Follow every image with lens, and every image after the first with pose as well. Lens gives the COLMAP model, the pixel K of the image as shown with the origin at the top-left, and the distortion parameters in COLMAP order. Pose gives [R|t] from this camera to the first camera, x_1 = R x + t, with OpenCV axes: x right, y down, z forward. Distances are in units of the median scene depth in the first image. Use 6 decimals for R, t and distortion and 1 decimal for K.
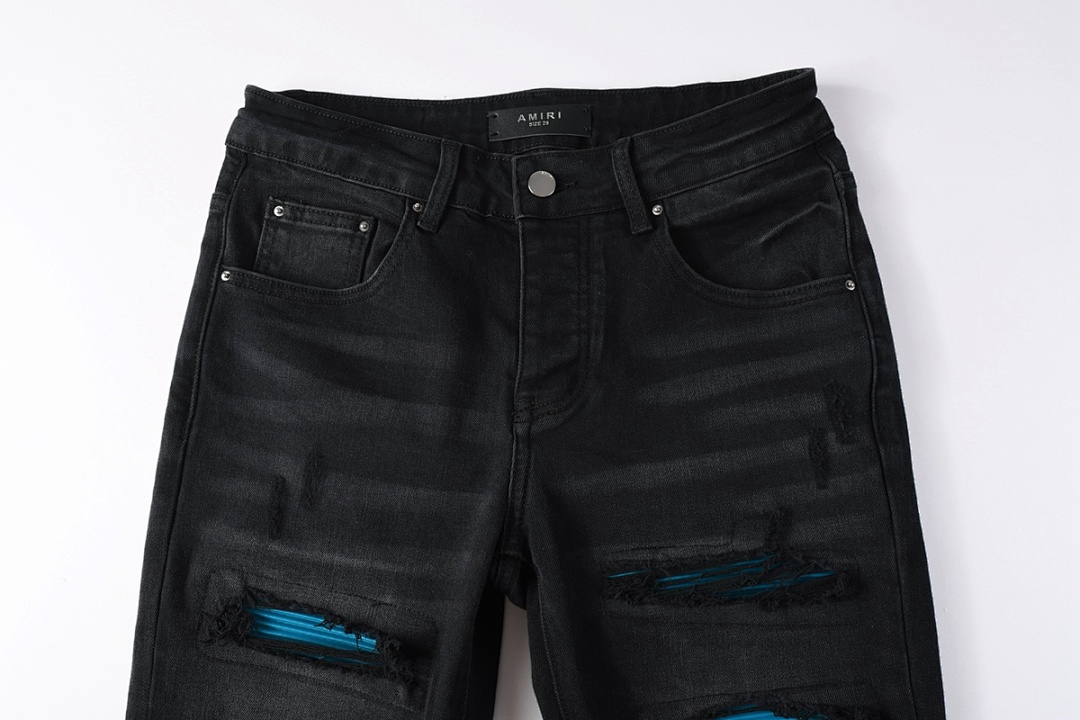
lens RADIAL K [[790.0, 0, 551.6], [0, 790.0, 367.6], [0, 0, 1]] dist [-0.022491, -0.004897]
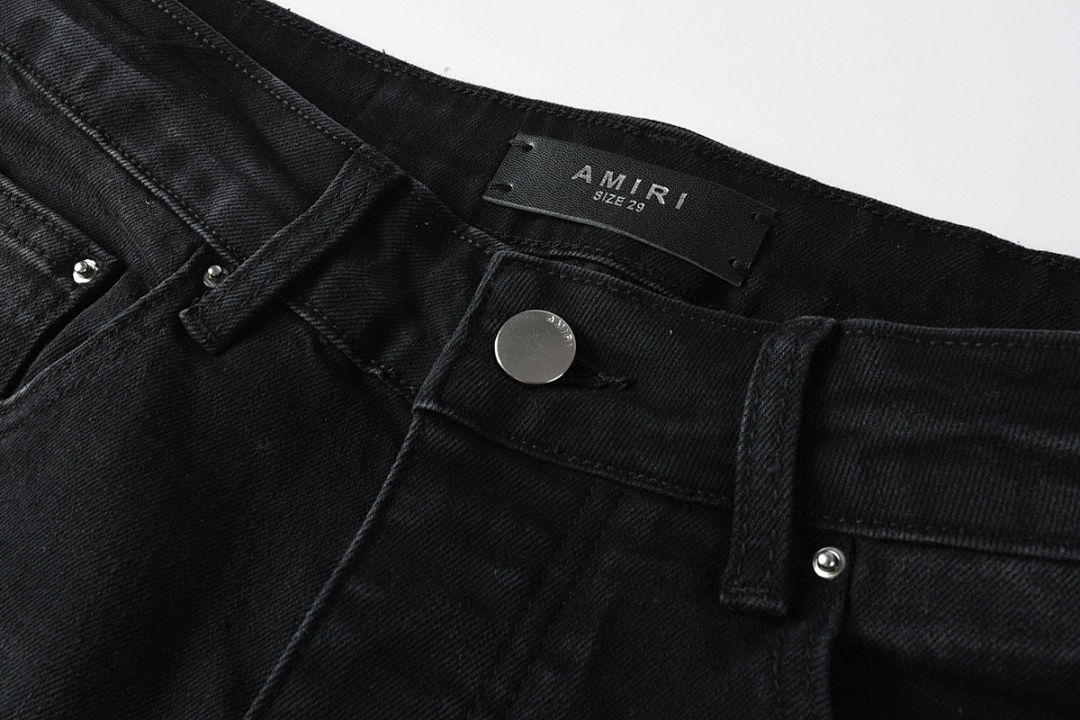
lens RADIAL K [[1142.6, 0, 541.0], [0, 1142.6, 361.6], [0, 0, 1]] dist [0.007631, 0.000000]
pose [[0.887432, 0.382527, -0.257172, 0.117259], [-0.434040, 0.881298, -0.186879, -0.134789], [0.155159, 0.277465, 0.948124, 0.530793]]
